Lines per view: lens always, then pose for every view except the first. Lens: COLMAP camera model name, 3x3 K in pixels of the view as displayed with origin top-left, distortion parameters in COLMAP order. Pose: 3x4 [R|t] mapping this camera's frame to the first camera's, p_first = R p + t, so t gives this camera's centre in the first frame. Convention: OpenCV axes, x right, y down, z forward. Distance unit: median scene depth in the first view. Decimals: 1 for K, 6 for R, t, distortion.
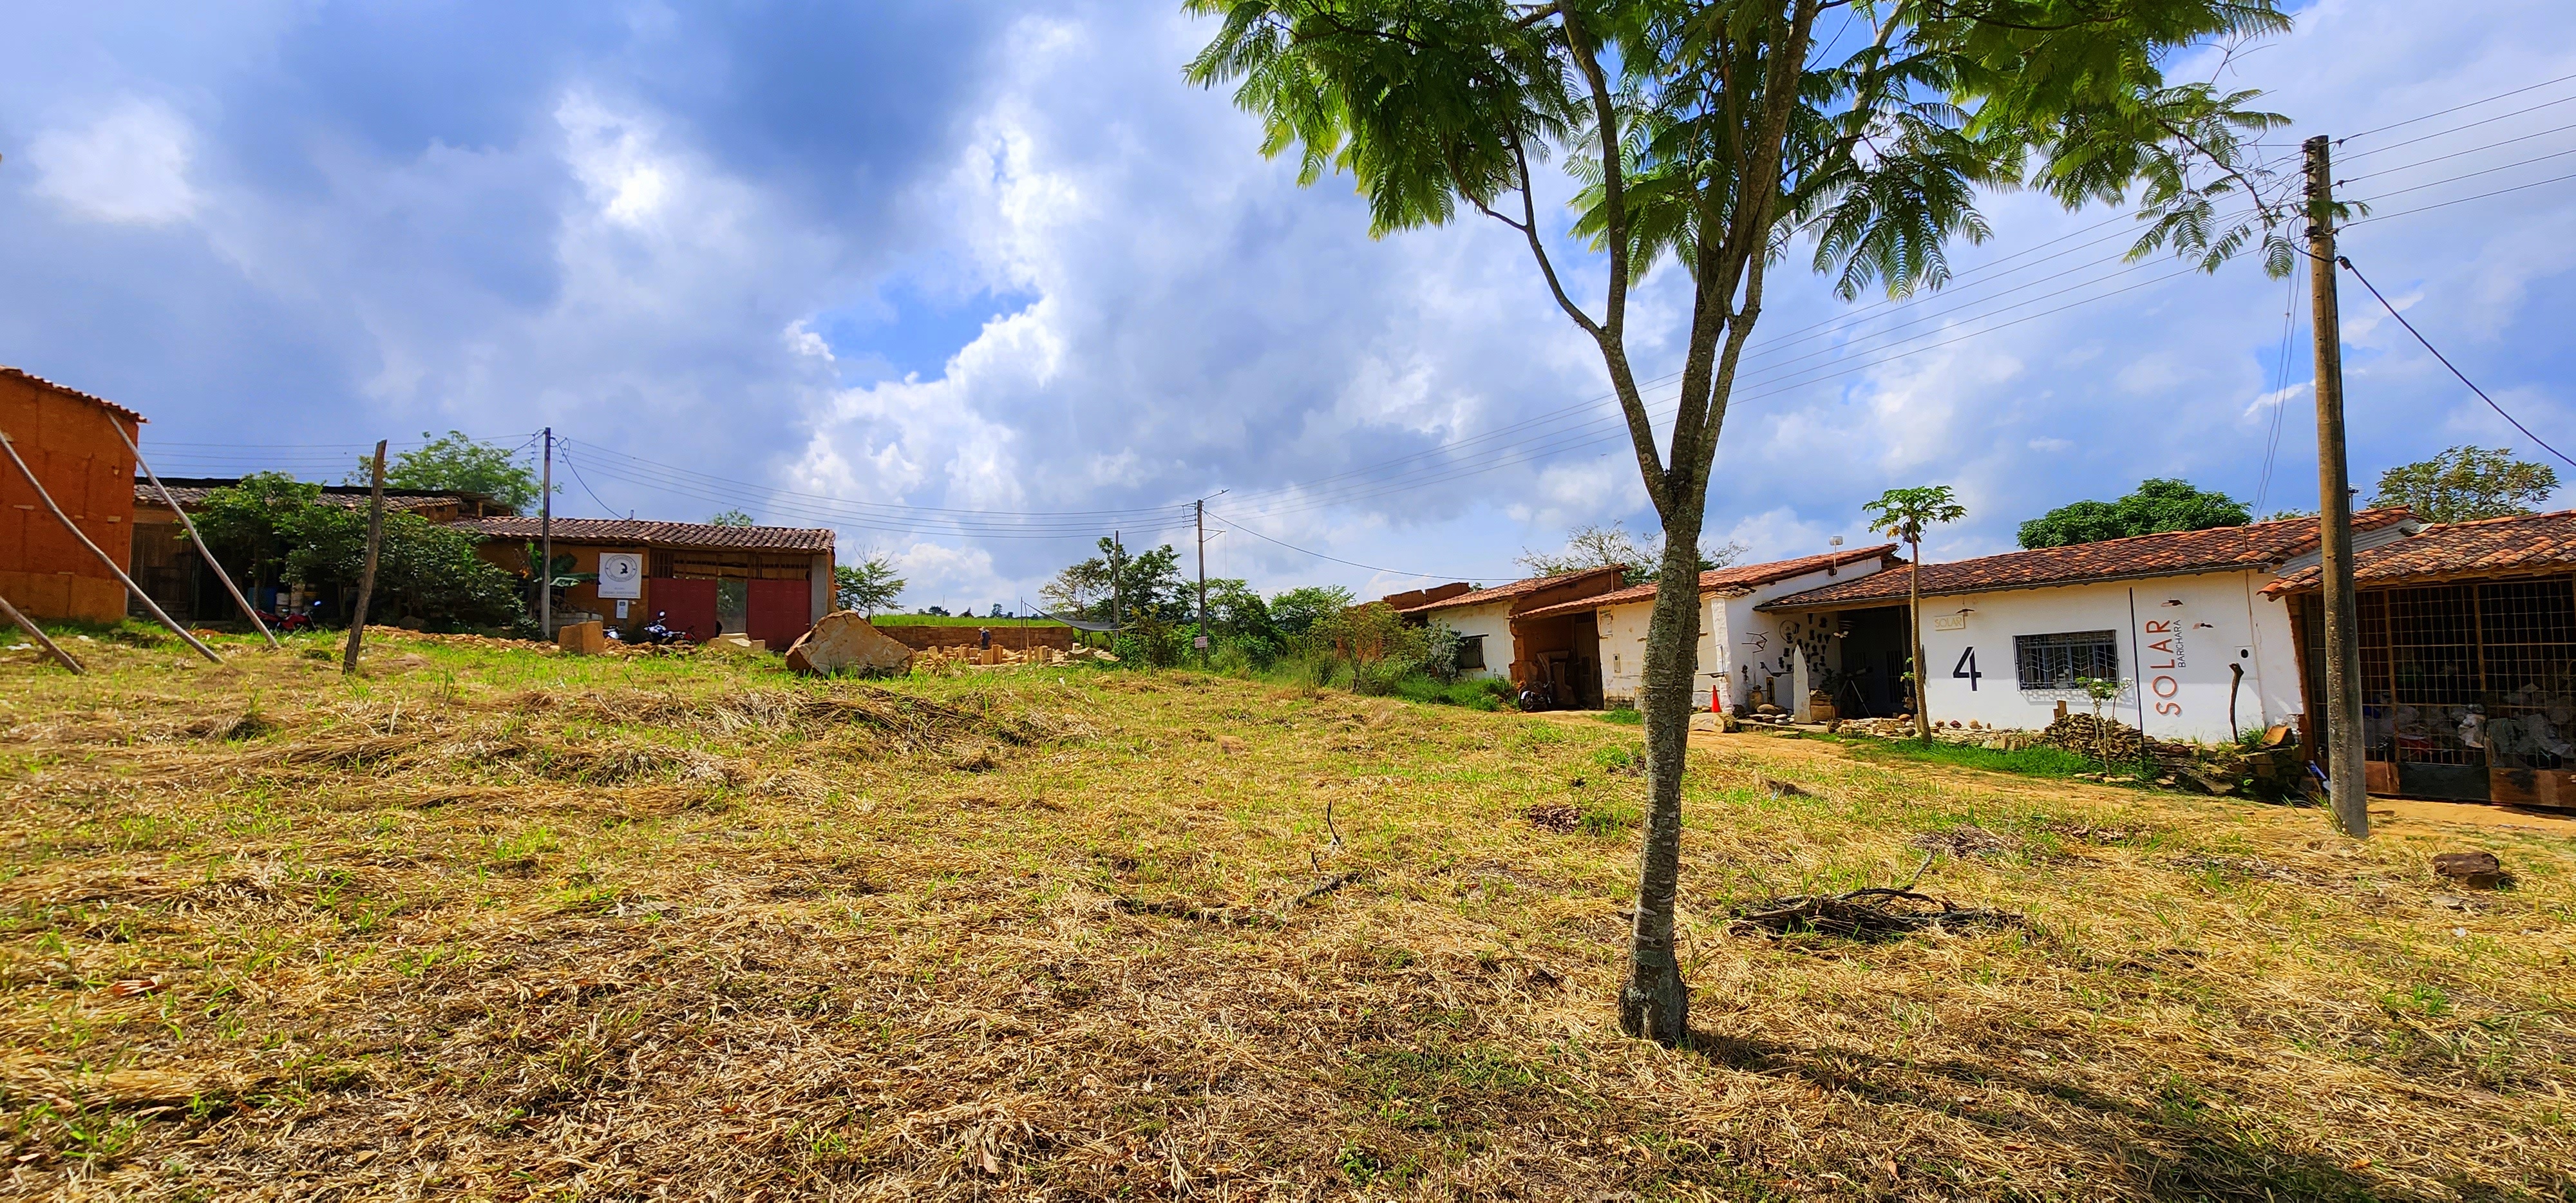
lens RADIAL K [[1065.3, 0, 1295.7], [0, 1065.3, 644.6], [0, 0, 1]] dist [0.006823, -0.003571]
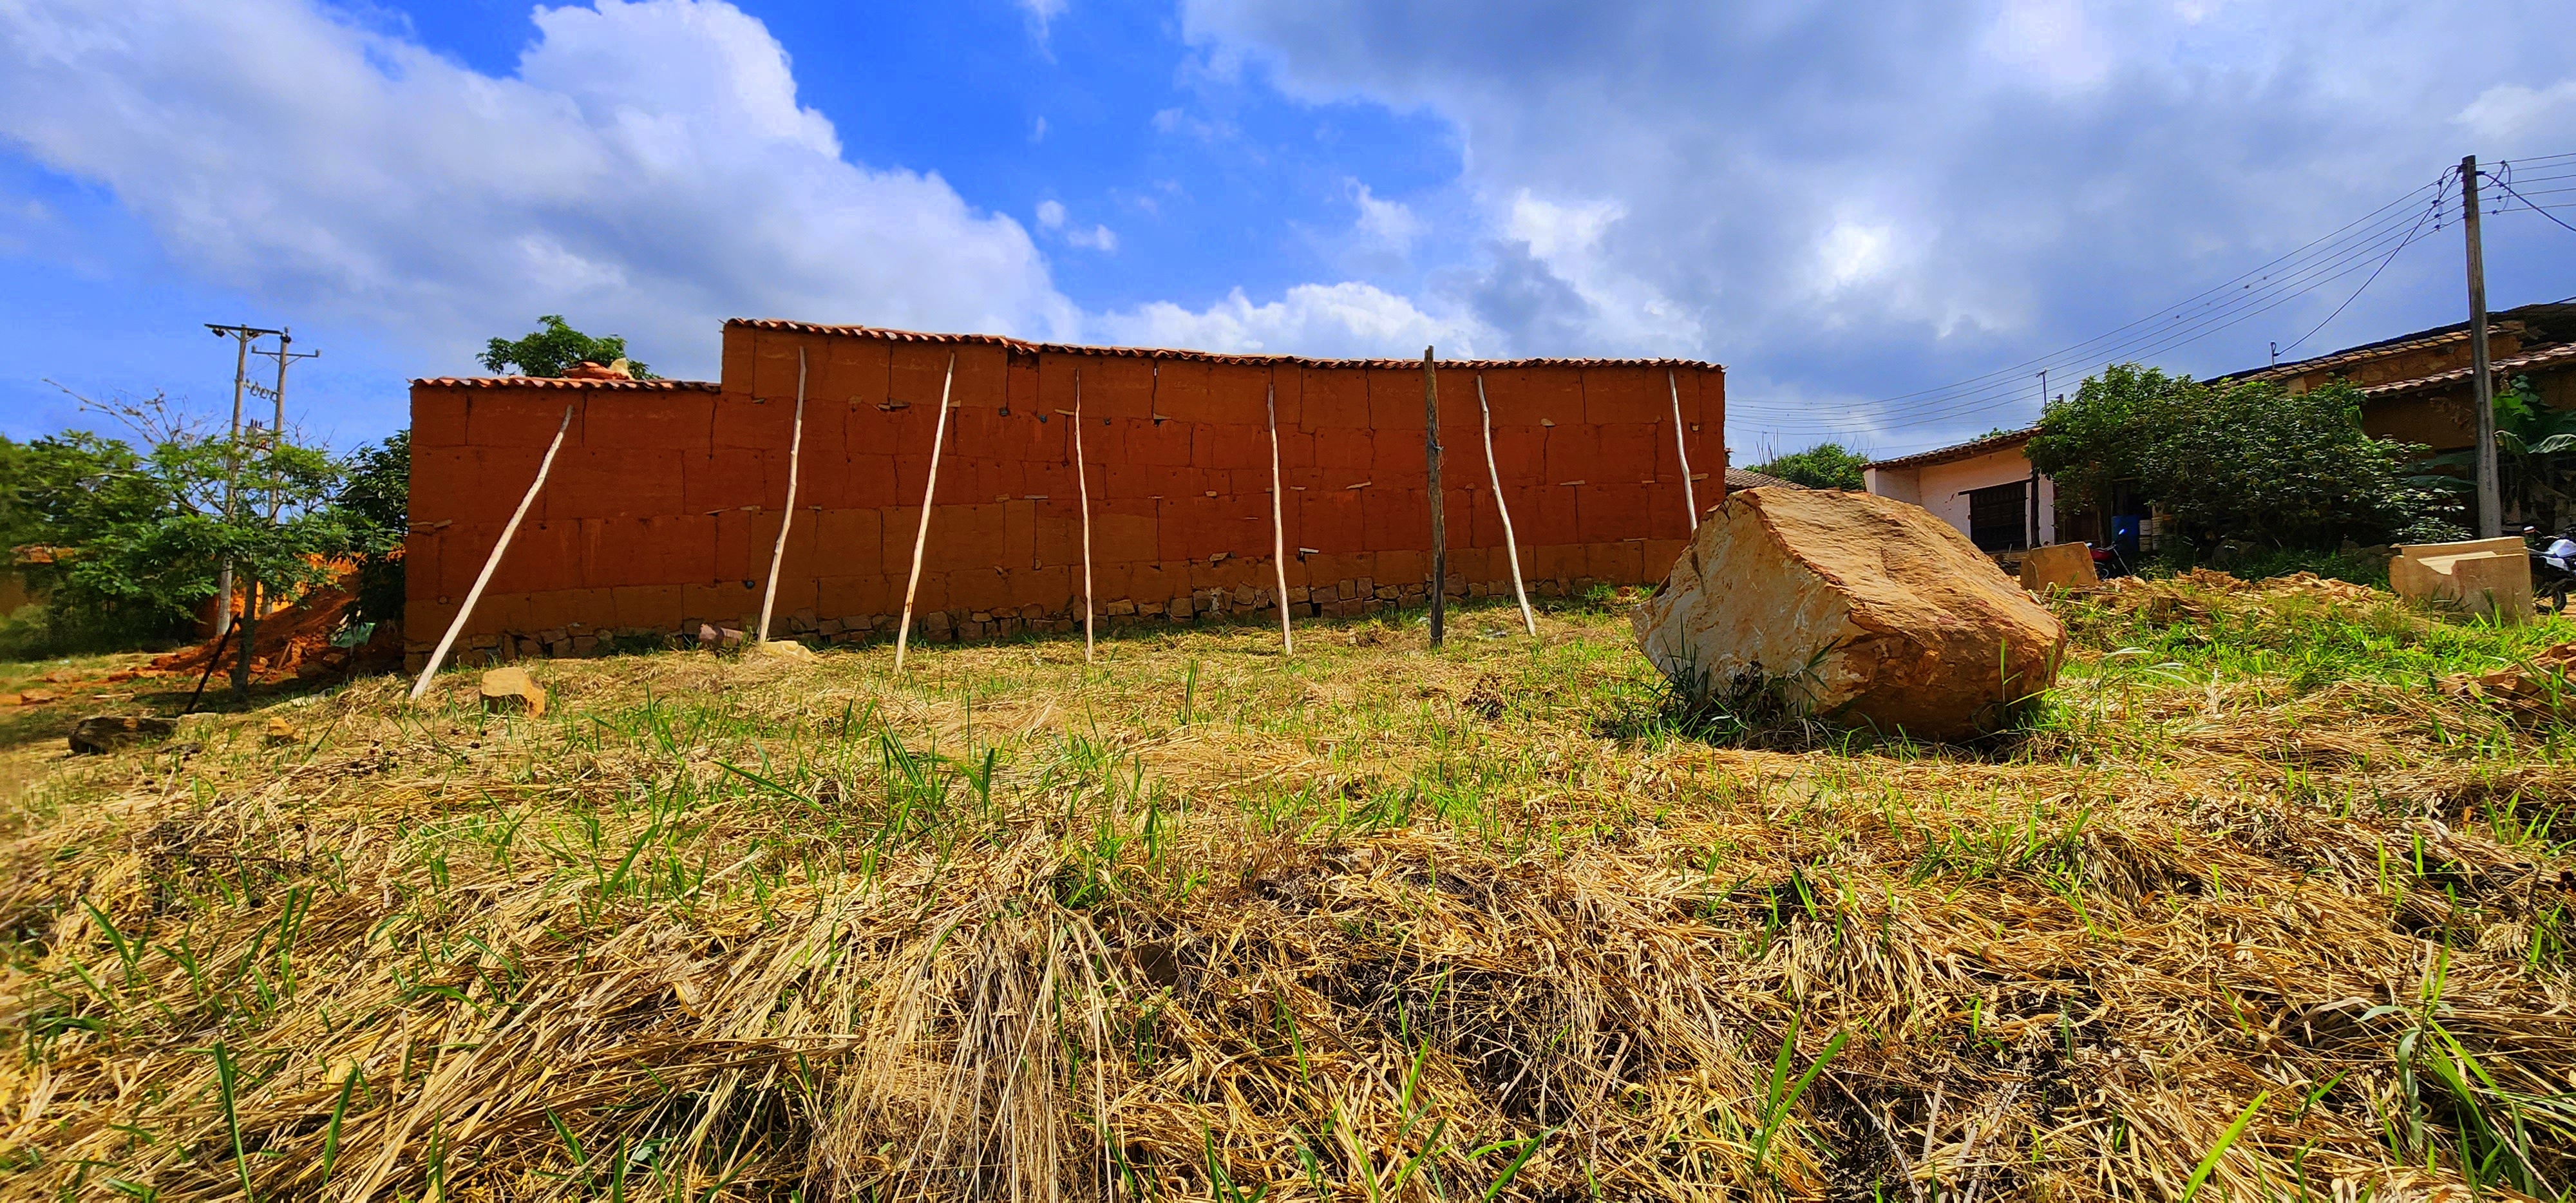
lens RADIAL K [[1065.3, 0, 1297.6], [0, 1065.3, 596.0], [0, 0, 1]] dist [0.006823, -0.003571]
pose [[-0.252586, -0.015344, -0.967453, -0.038911], [0.045234, 0.998594, -0.027648, 0.000141], [0.966516, -0.050745, -0.251537, 0.428355]]
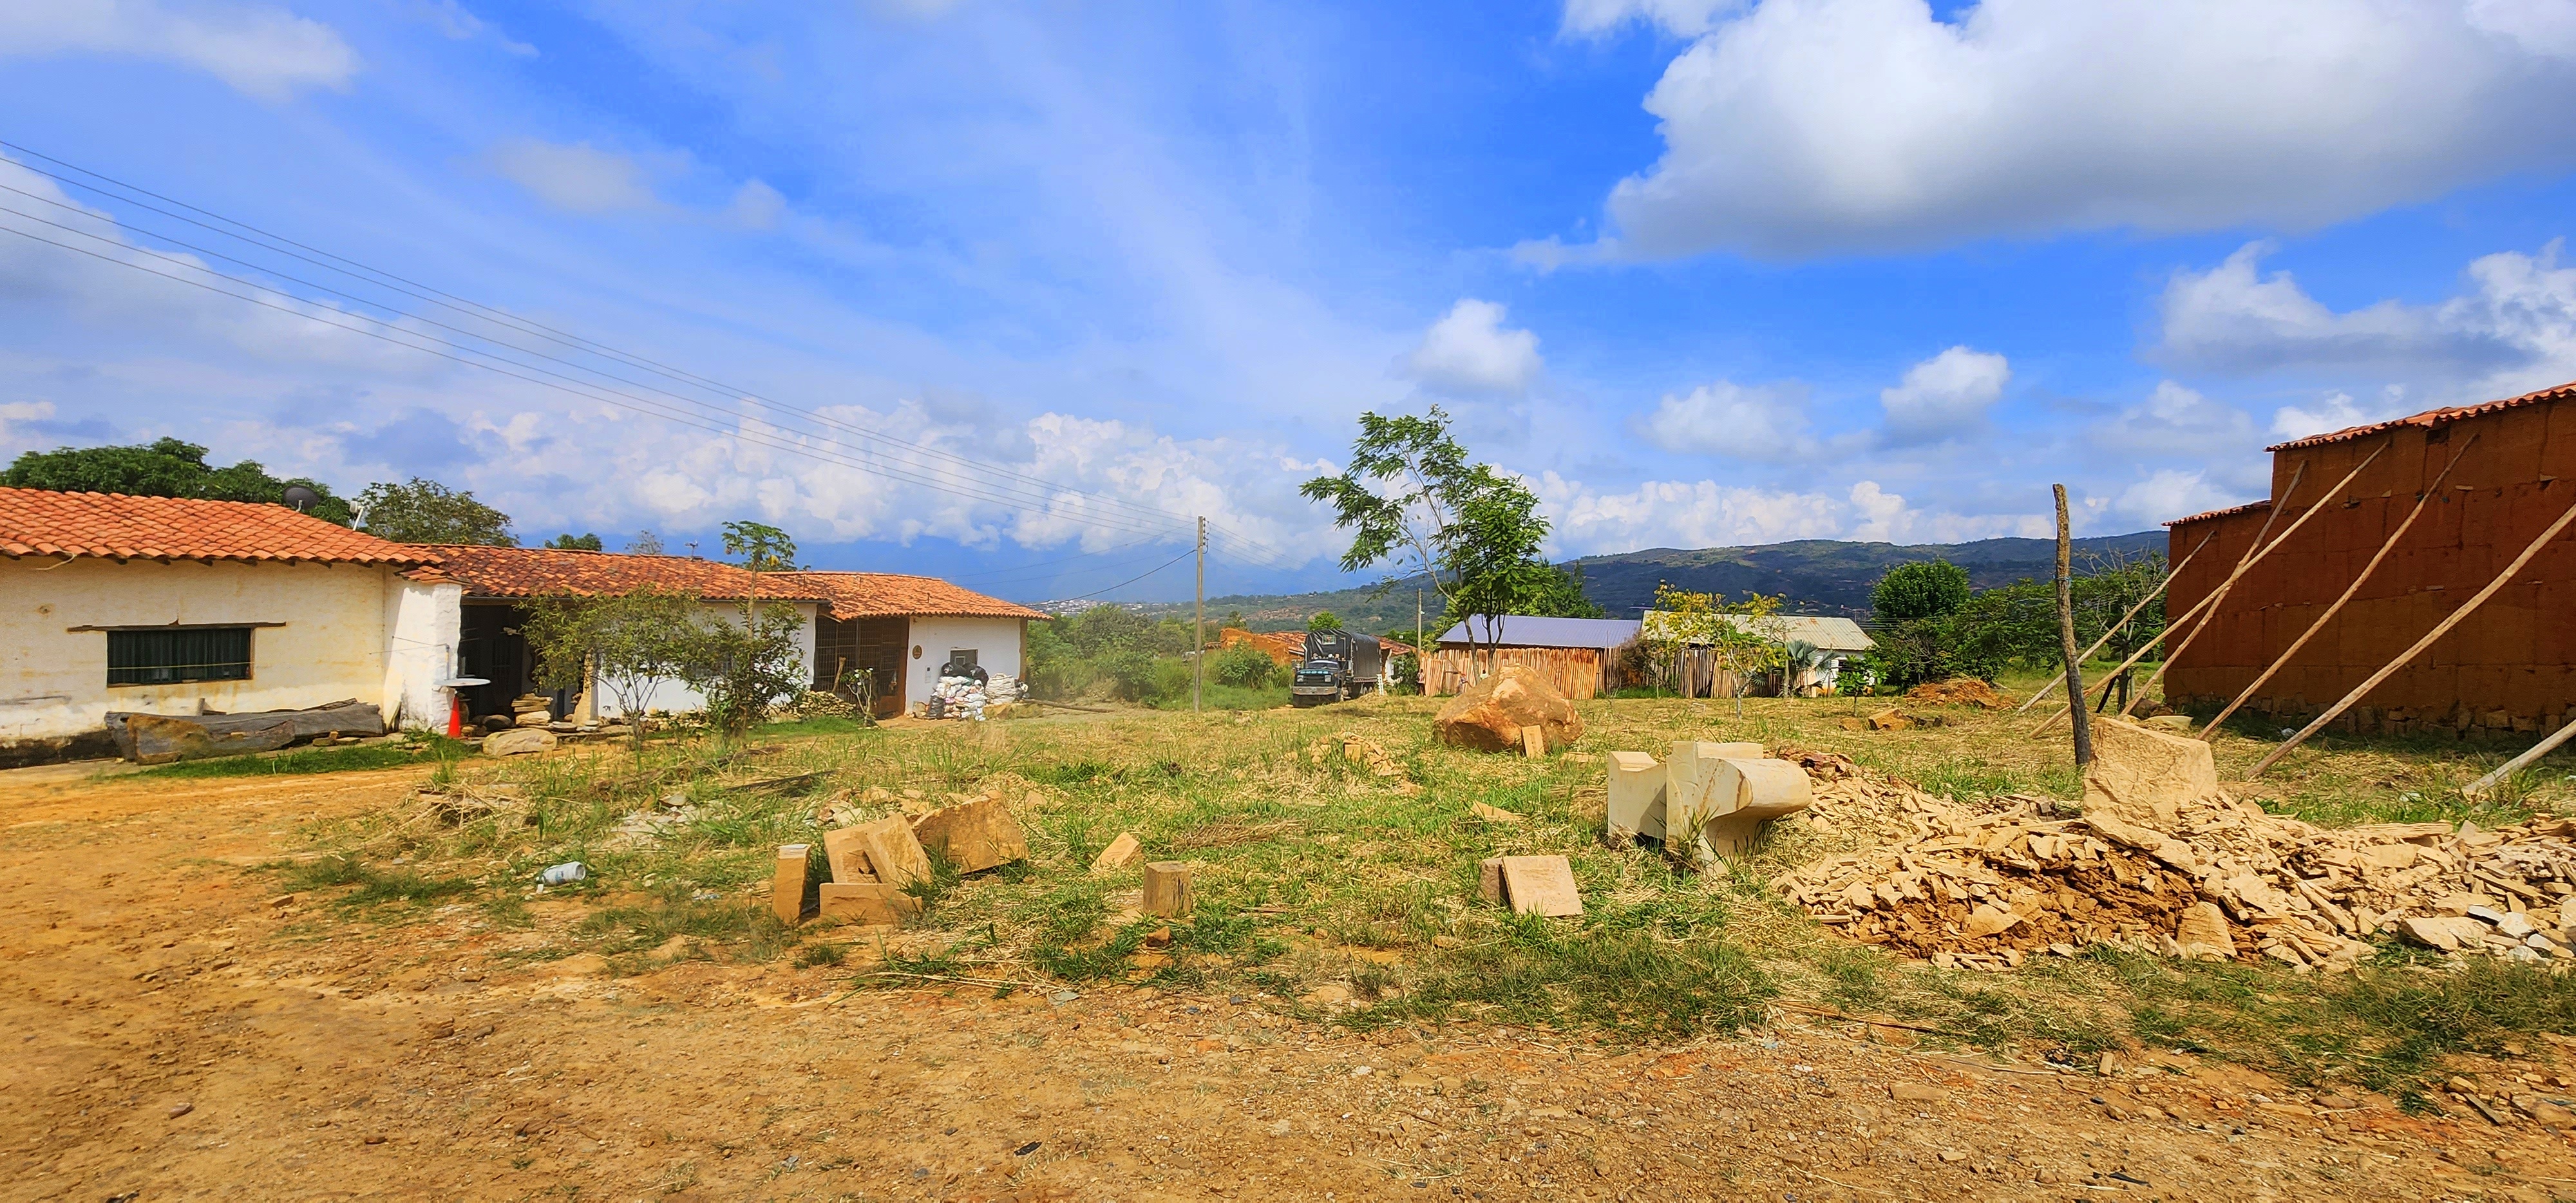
lens RADIAL K [[1065.3, 0, 1288.1], [0, 1065.3, 596.4], [0, 0, 1]] dist [0.006823, -0.003571]
pose [[-0.725713, -0.003405, 0.687989, -0.391630], [-0.041950, 0.998346, -0.039310, -0.020201], [-0.686718, -0.057389, -0.724655, 0.786957]]
